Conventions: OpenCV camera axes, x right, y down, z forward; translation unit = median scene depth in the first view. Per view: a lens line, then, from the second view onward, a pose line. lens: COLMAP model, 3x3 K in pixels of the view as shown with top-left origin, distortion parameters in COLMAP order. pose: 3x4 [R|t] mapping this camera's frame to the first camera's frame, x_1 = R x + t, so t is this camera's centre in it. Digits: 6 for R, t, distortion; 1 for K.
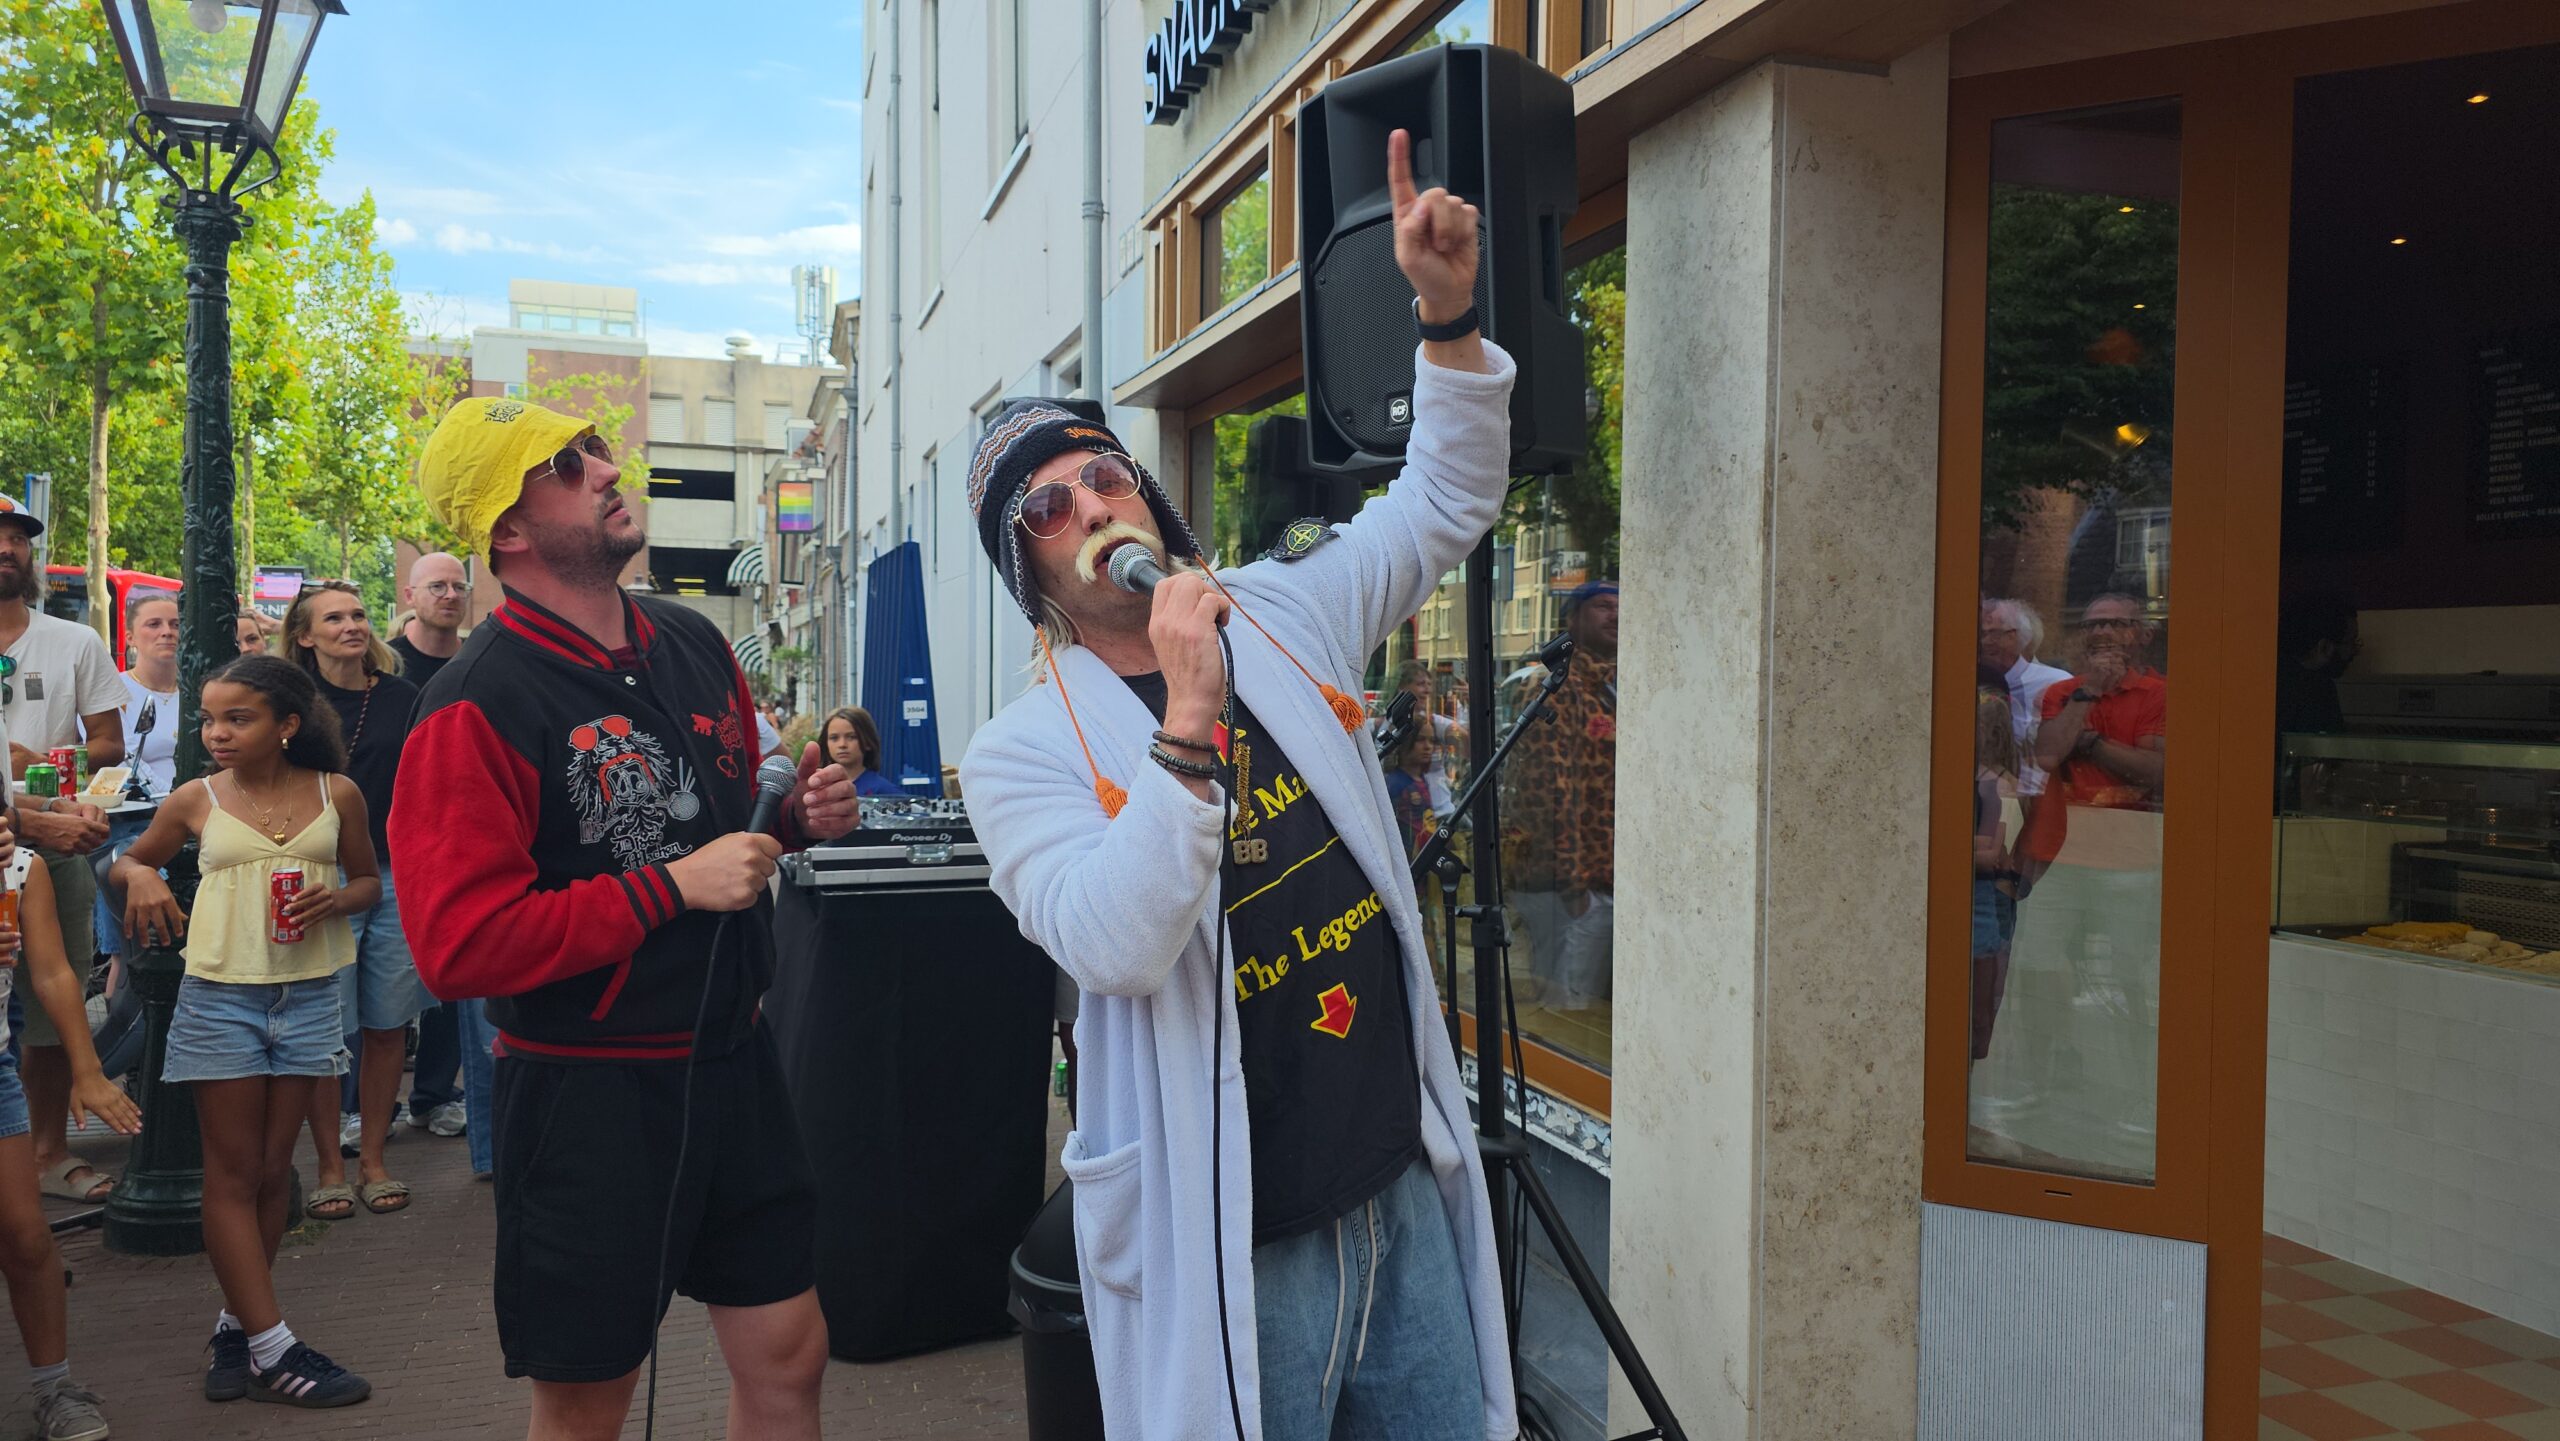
lens RADIAL K [[1734.1, 0, 1275.7], [0, 1734.1, 720.1], [0, 0, 1]] dist [0.038836, -0.041549]
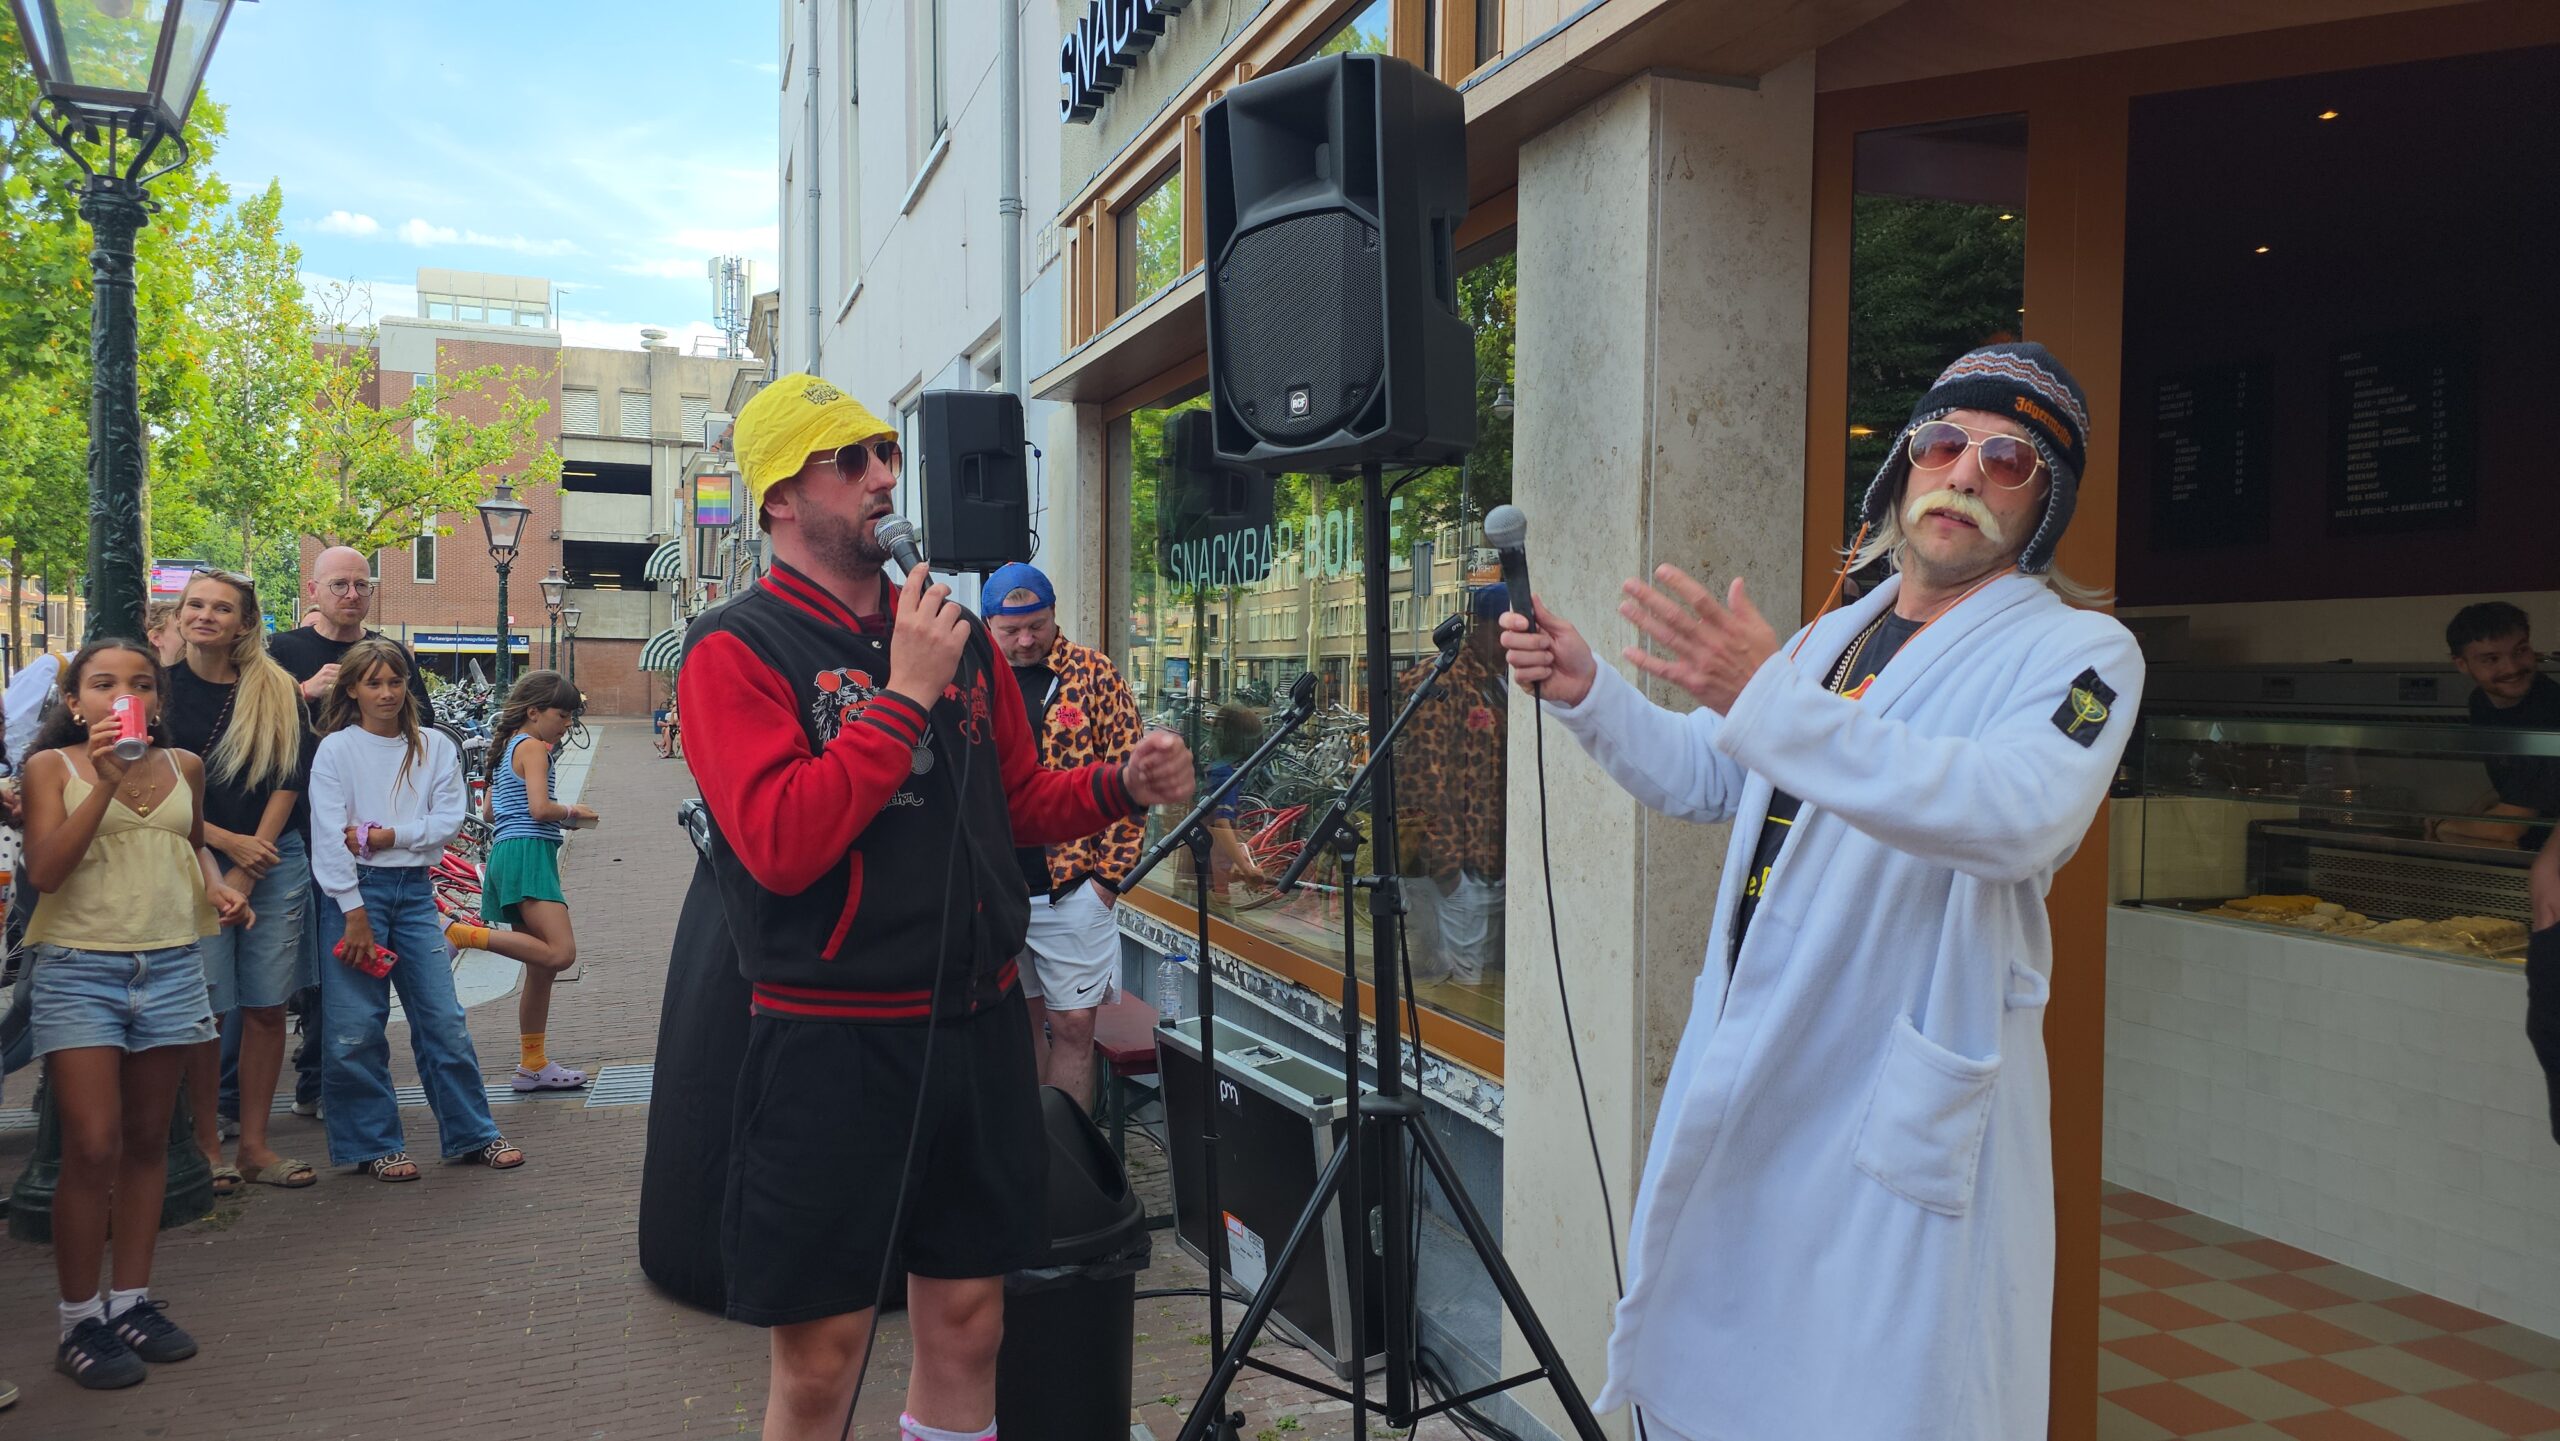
lens RADIAL K [[1723.8, 0, 1280.0], [0, 1723.8, 720.5], [0, 0, 1]] dist [0.046695, -0.044673]
pose [[0.998931, -0.002070, 0.046189, 0.009857], [0.001950, 0.999995, 0.002651, 0.009017], [-0.046194, -0.002558, 0.998929, -0.034698]]
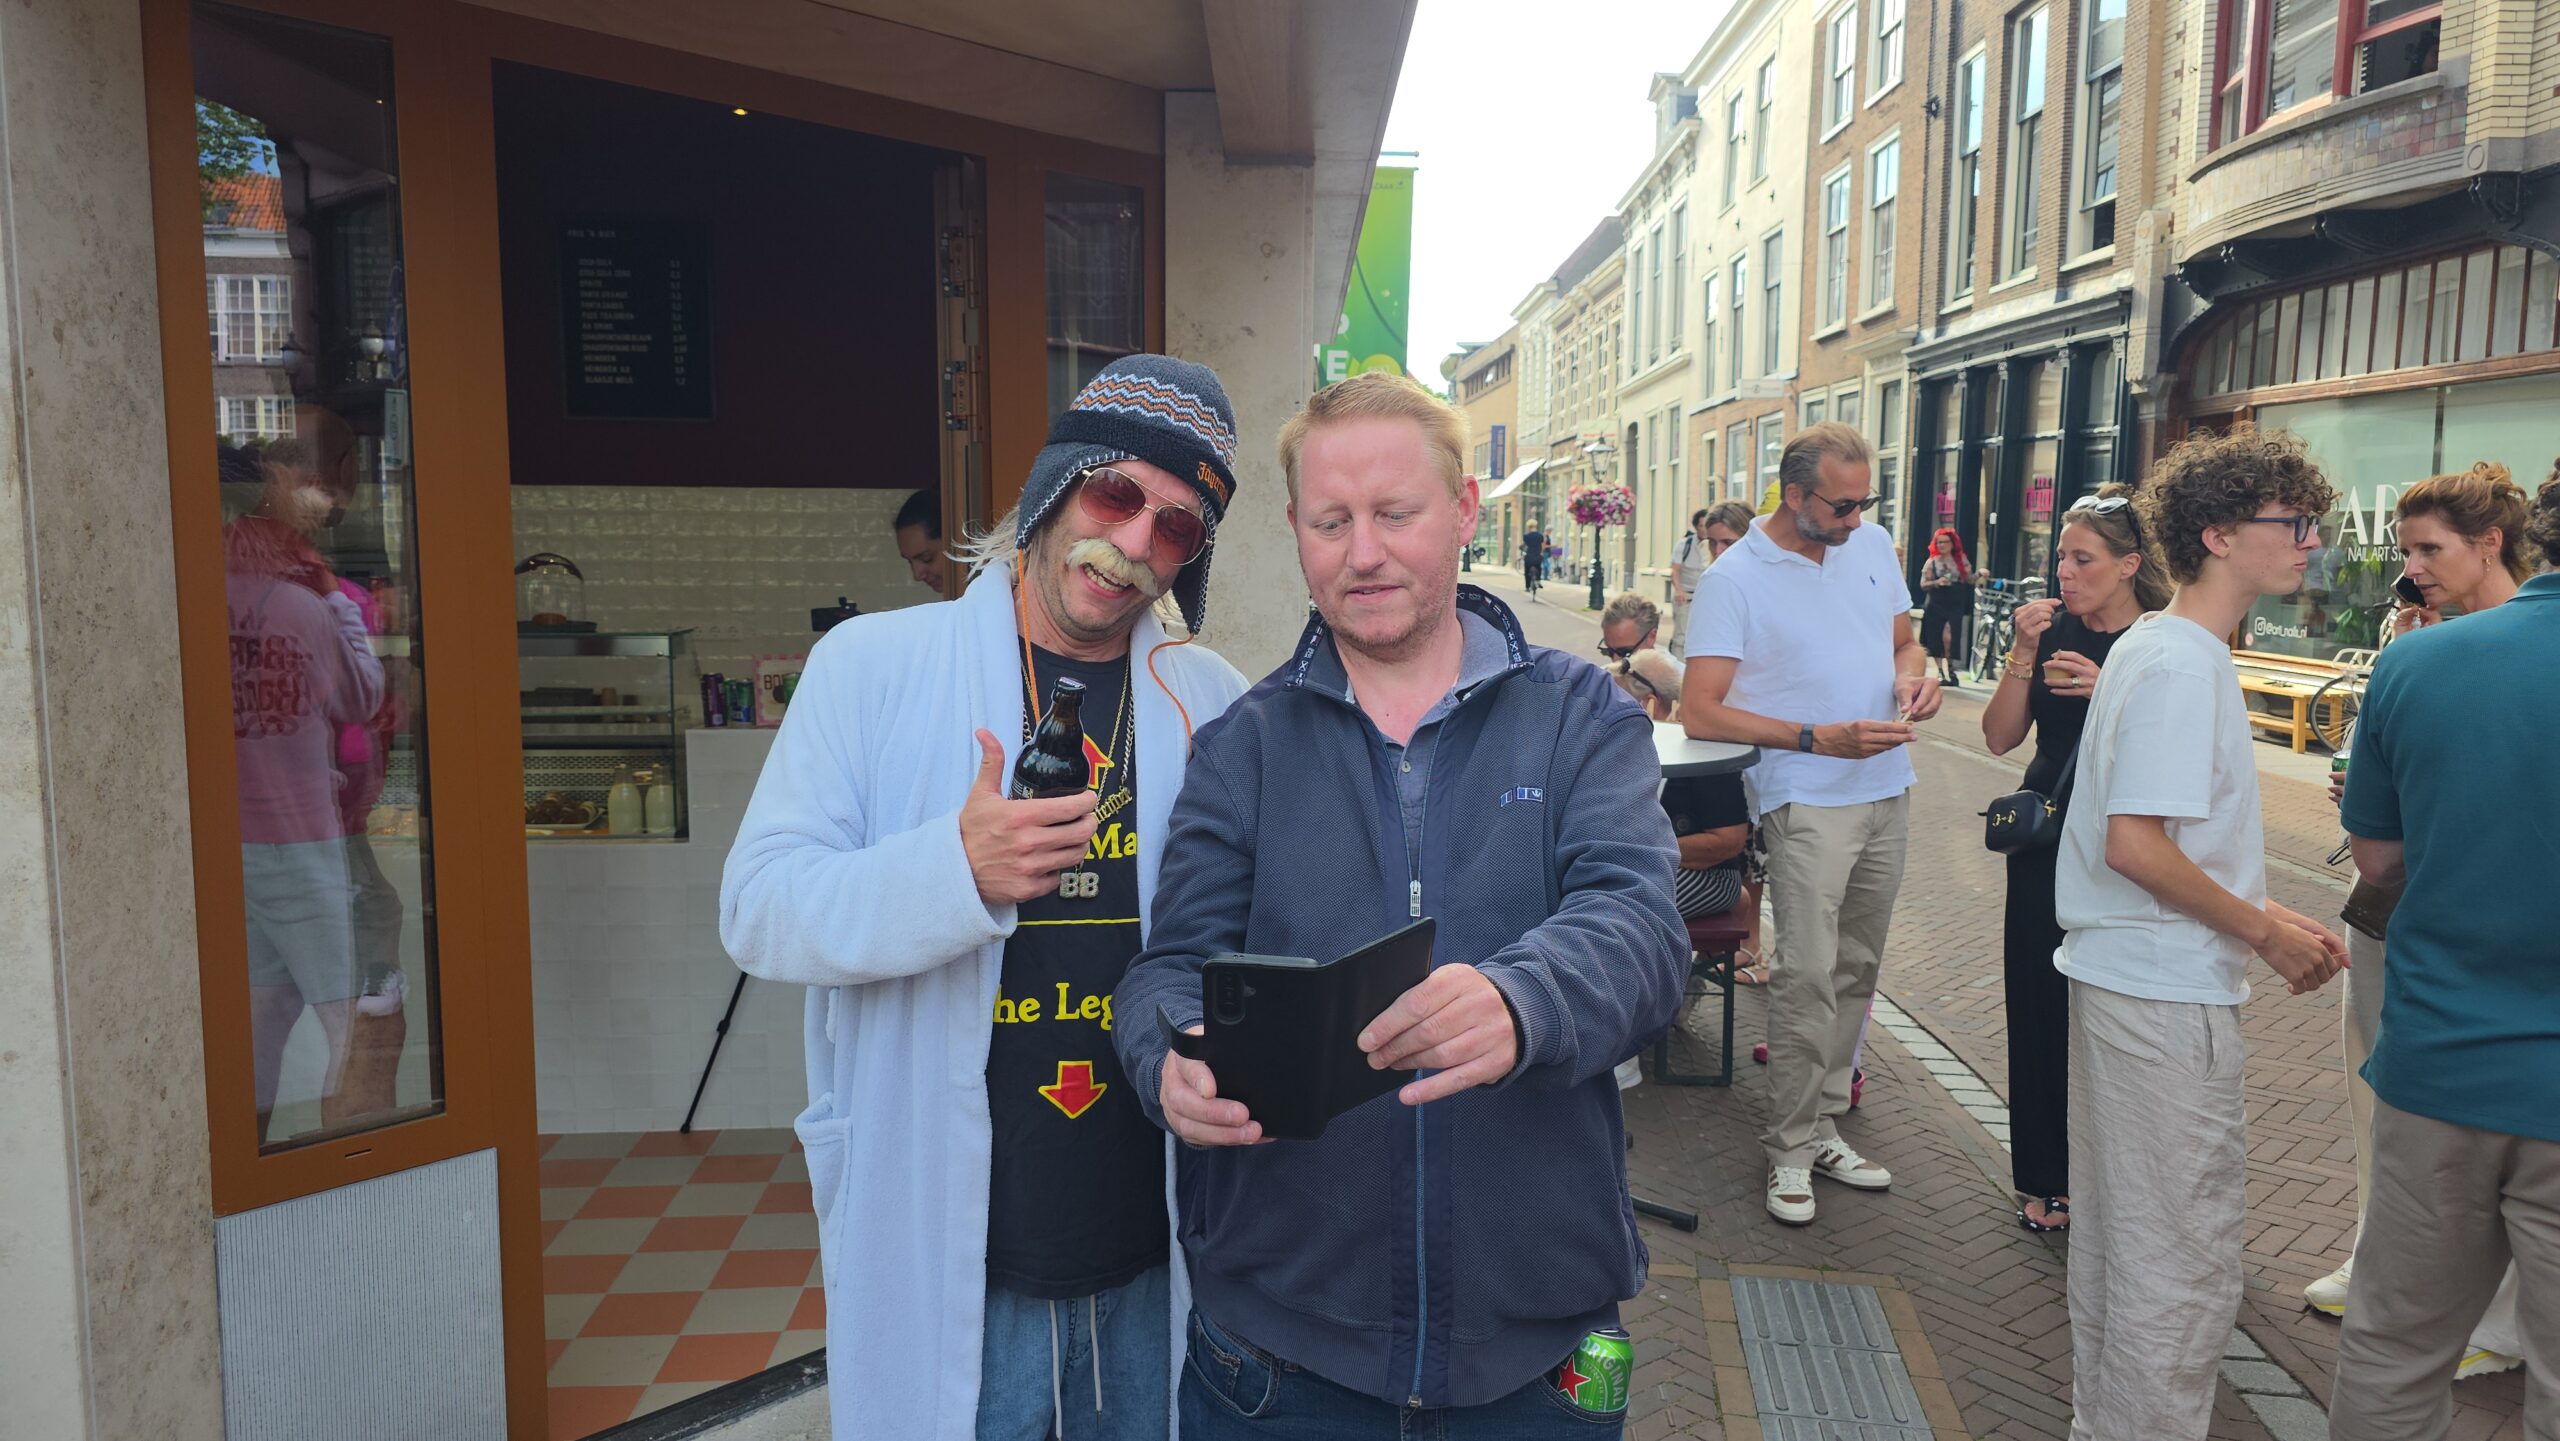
lens RADIAL K [[1732.0, 0, 1287.1], [0, 1732.0, 712.2], [0, 0, 1]] dist [0.040072, -0.039999]
pose [[0.228130, -0.113925, 0.966942, -0.303511], [0.022677, 0.993483, 0.111702, -0.063164], [-0.973366, -0.003556, 0.229227, 0.227178]]
